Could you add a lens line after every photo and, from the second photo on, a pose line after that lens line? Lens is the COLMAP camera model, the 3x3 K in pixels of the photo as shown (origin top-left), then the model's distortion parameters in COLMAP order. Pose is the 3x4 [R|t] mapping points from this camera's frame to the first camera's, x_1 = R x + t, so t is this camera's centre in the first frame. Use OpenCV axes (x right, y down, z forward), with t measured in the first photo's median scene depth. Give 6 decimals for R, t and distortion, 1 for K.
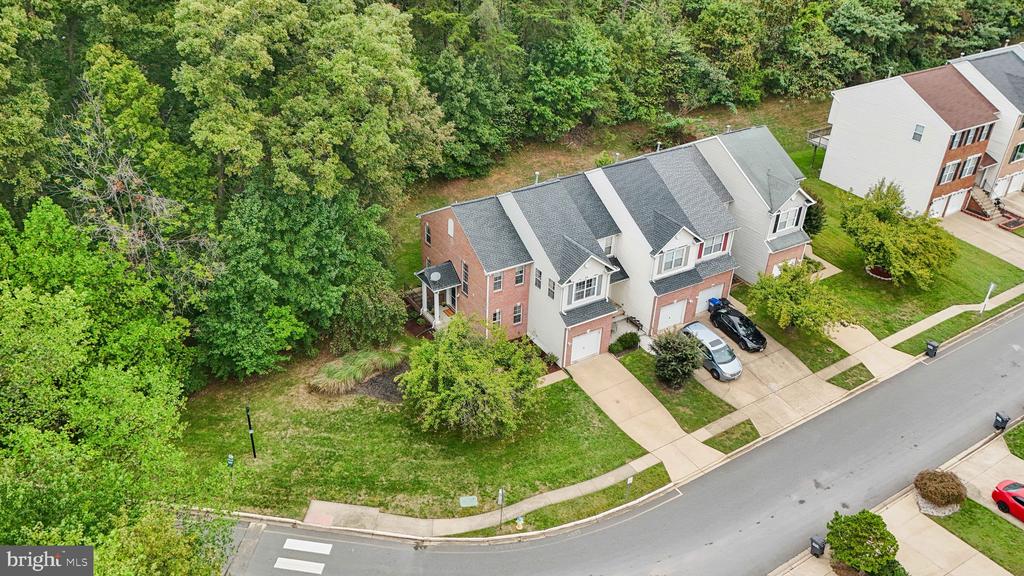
lens RADIAL K [[808.6, 0, 512.0], [0, 808.6, 288.0], [0, 0, 1]] dist [0.019191, -0.003576]
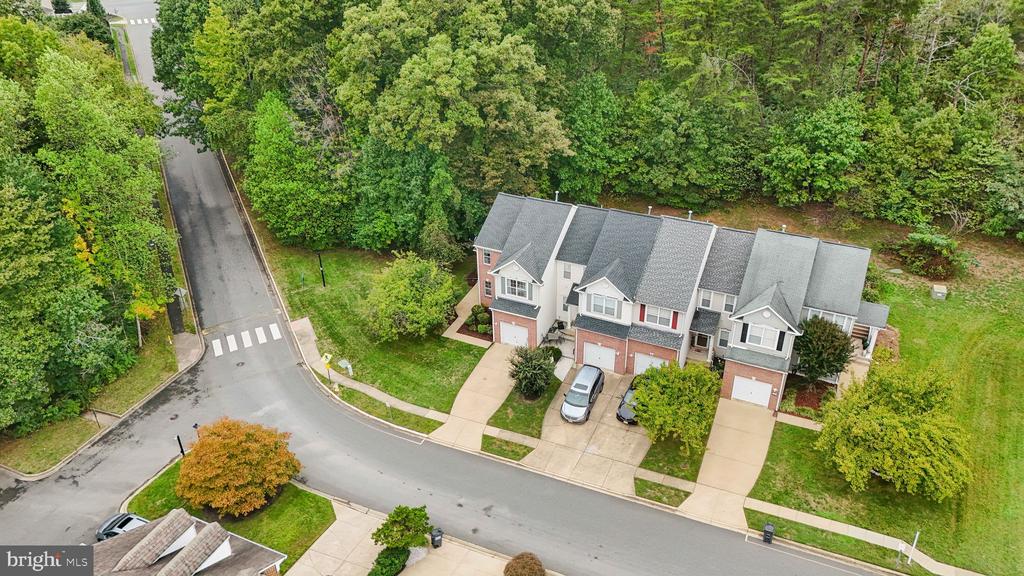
lens RADIAL K [[760.4, 0, 512.0], [0, 760.4, 288.0], [0, 0, 1]] dist [0.028869, -0.002836]
pose [[0.536923, 0.399659, -0.742958, 0.910373], [-0.402551, 0.895314, 0.190699, -0.207701], [0.741395, 0.196687, 0.641598, 0.259036]]
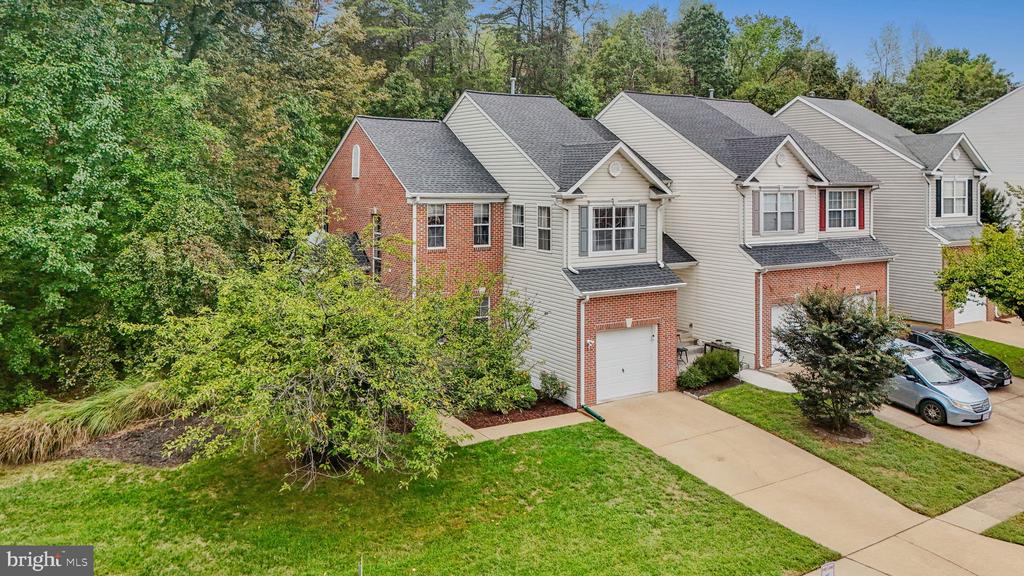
lens RADIAL K [[785.9, 0, 514.3], [0, 785.9, 184.4], [0, 0, 1]] dist [0.031505, -0.003264]
pose [[0.999424, -0.033131, -0.007354, 0.034176], [0.024785, 0.860572, -0.508725, 0.212614], [0.023183, 0.508250, 0.860897, 0.565302]]
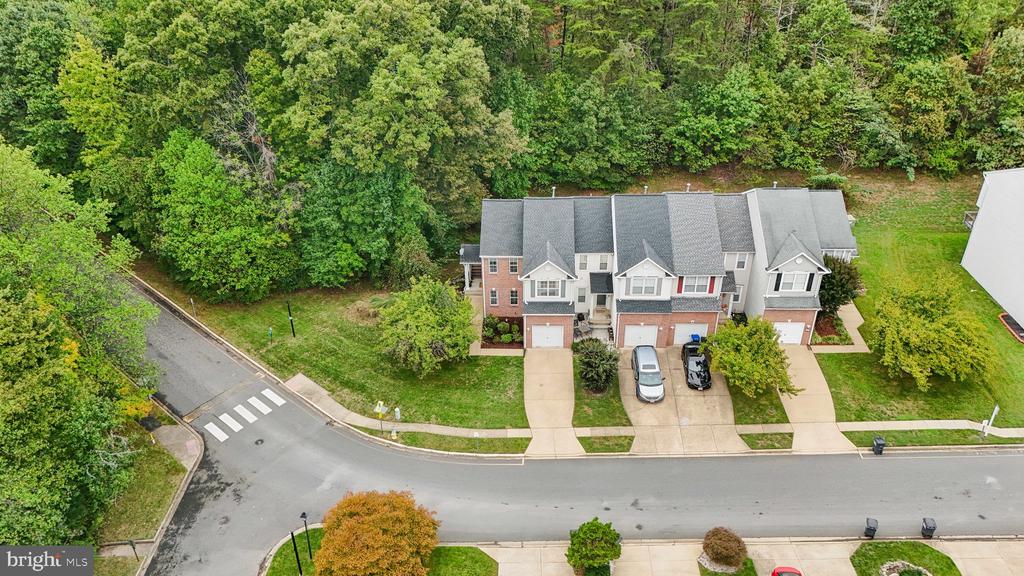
lens RADIAL K [[760.4, 0, 512.0], [0, 760.4, 288.0], [0, 0, 1]] dist [0.028869, -0.002836]
pose [[0.831226, 0.249508, -0.496798, 0.591790], [-0.249604, 0.965991, 0.067523, -0.060311], [0.496750, 0.067876, 0.865235, -0.001960]]
